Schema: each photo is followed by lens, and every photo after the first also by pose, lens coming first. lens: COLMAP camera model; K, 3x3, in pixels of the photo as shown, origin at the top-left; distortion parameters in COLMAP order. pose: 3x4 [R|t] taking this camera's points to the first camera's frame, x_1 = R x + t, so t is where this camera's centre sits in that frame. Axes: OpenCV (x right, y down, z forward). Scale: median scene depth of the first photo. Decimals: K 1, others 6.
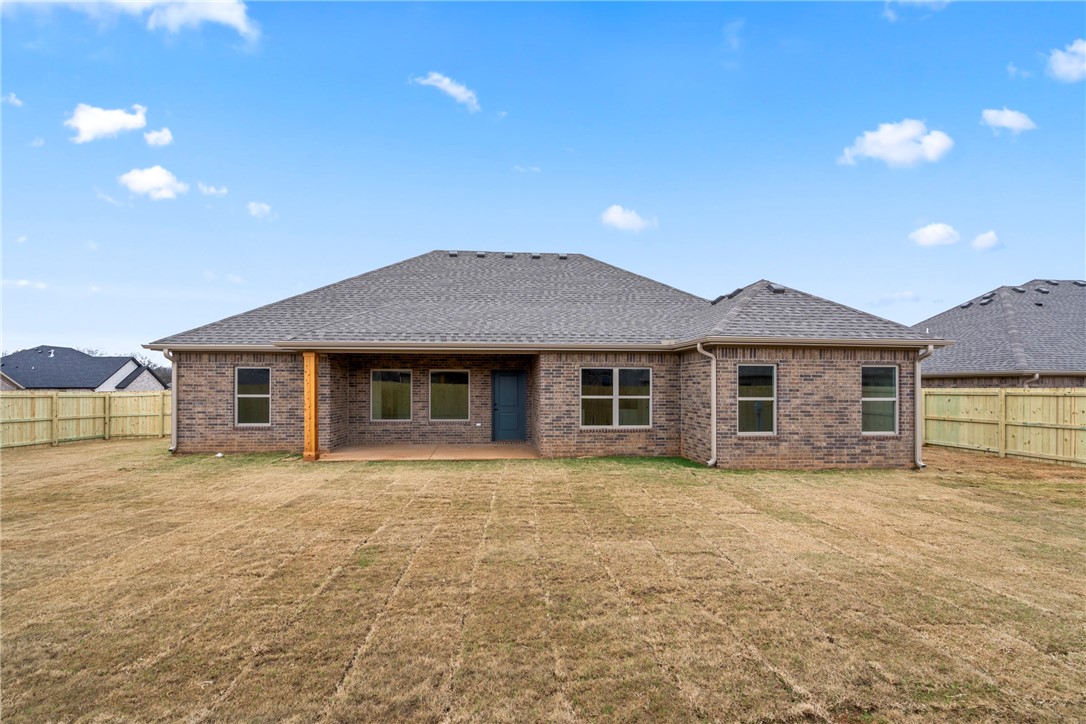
lens RADIAL K [[494.4, 0, 545.9], [0, 494.4, 373.1], [0, 0, 1]] dist [-0.001234, 0.000362]
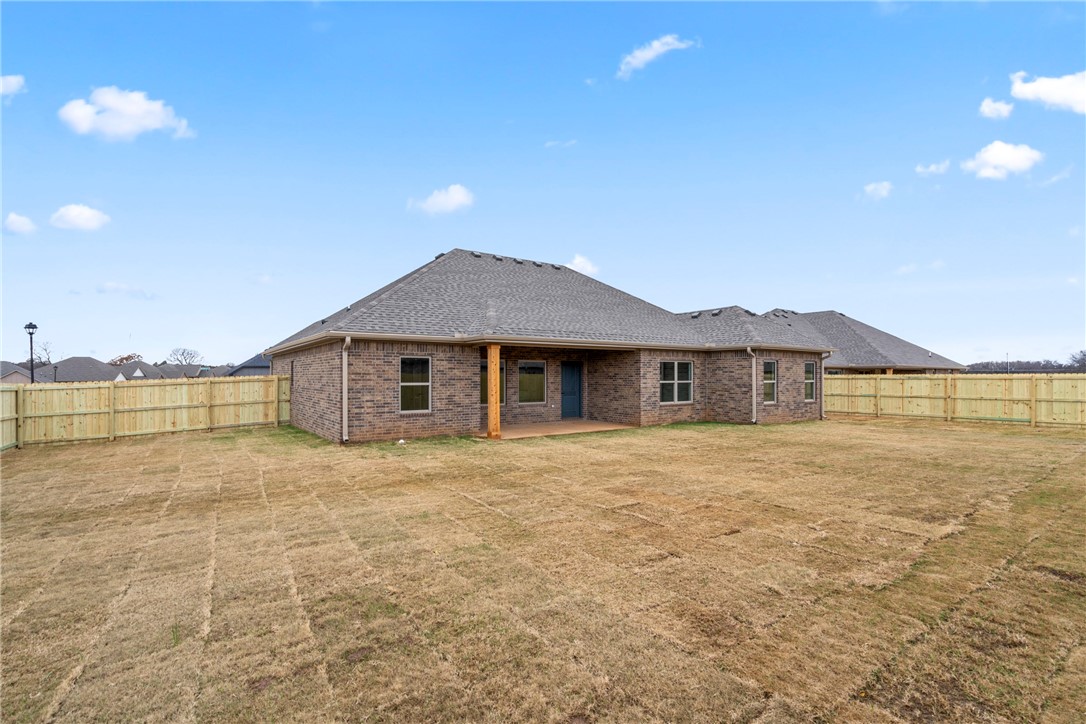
lens RADIAL K [[494.4, 0, 545.9], [0, 494.4, 373.1], [0, 0, 1]] dist [-0.001234, 0.000362]
pose [[0.861046, -0.000596, 0.508527, -0.924192], [-0.011288, 0.999731, 0.020283, -0.001202], [-0.508402, -0.023205, 0.860807, -0.039740]]
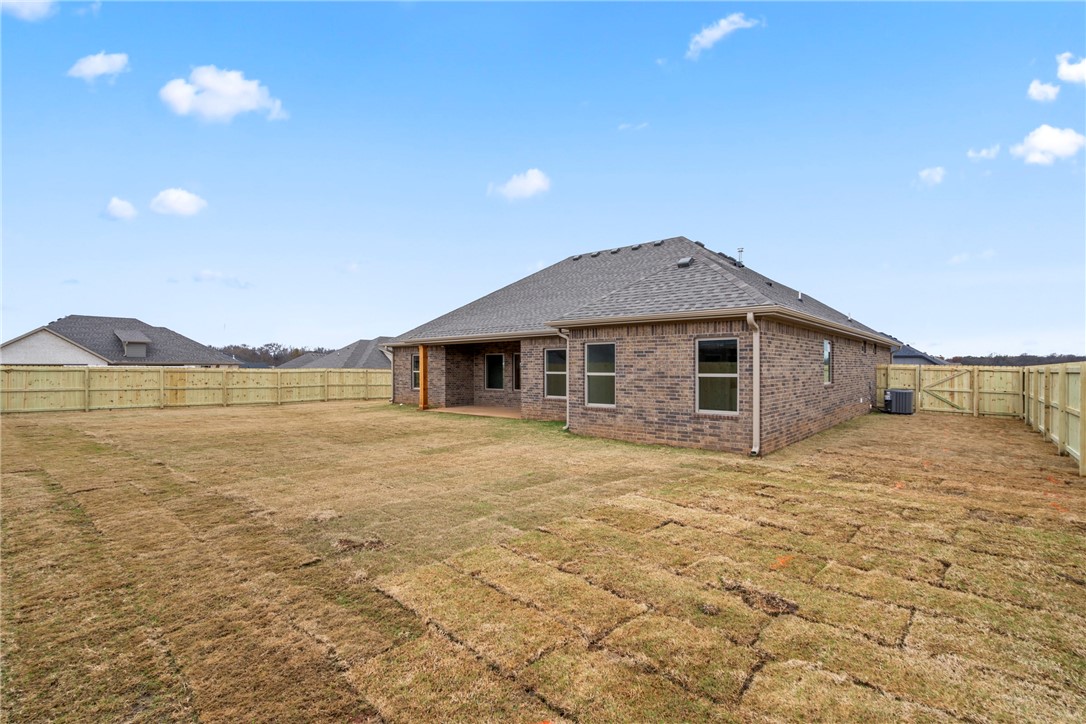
lens RADIAL K [[493.7, 0, 562.1], [0, 493.7, 364.1], [0, 0, 1]] dist [0.000294, 0.000079]
pose [[0.718922, -0.009635, -0.695024, 0.982834], [0.024530, 0.999633, 0.011516, 0.012975], [0.694658, -0.025328, 0.718895, 0.127609]]
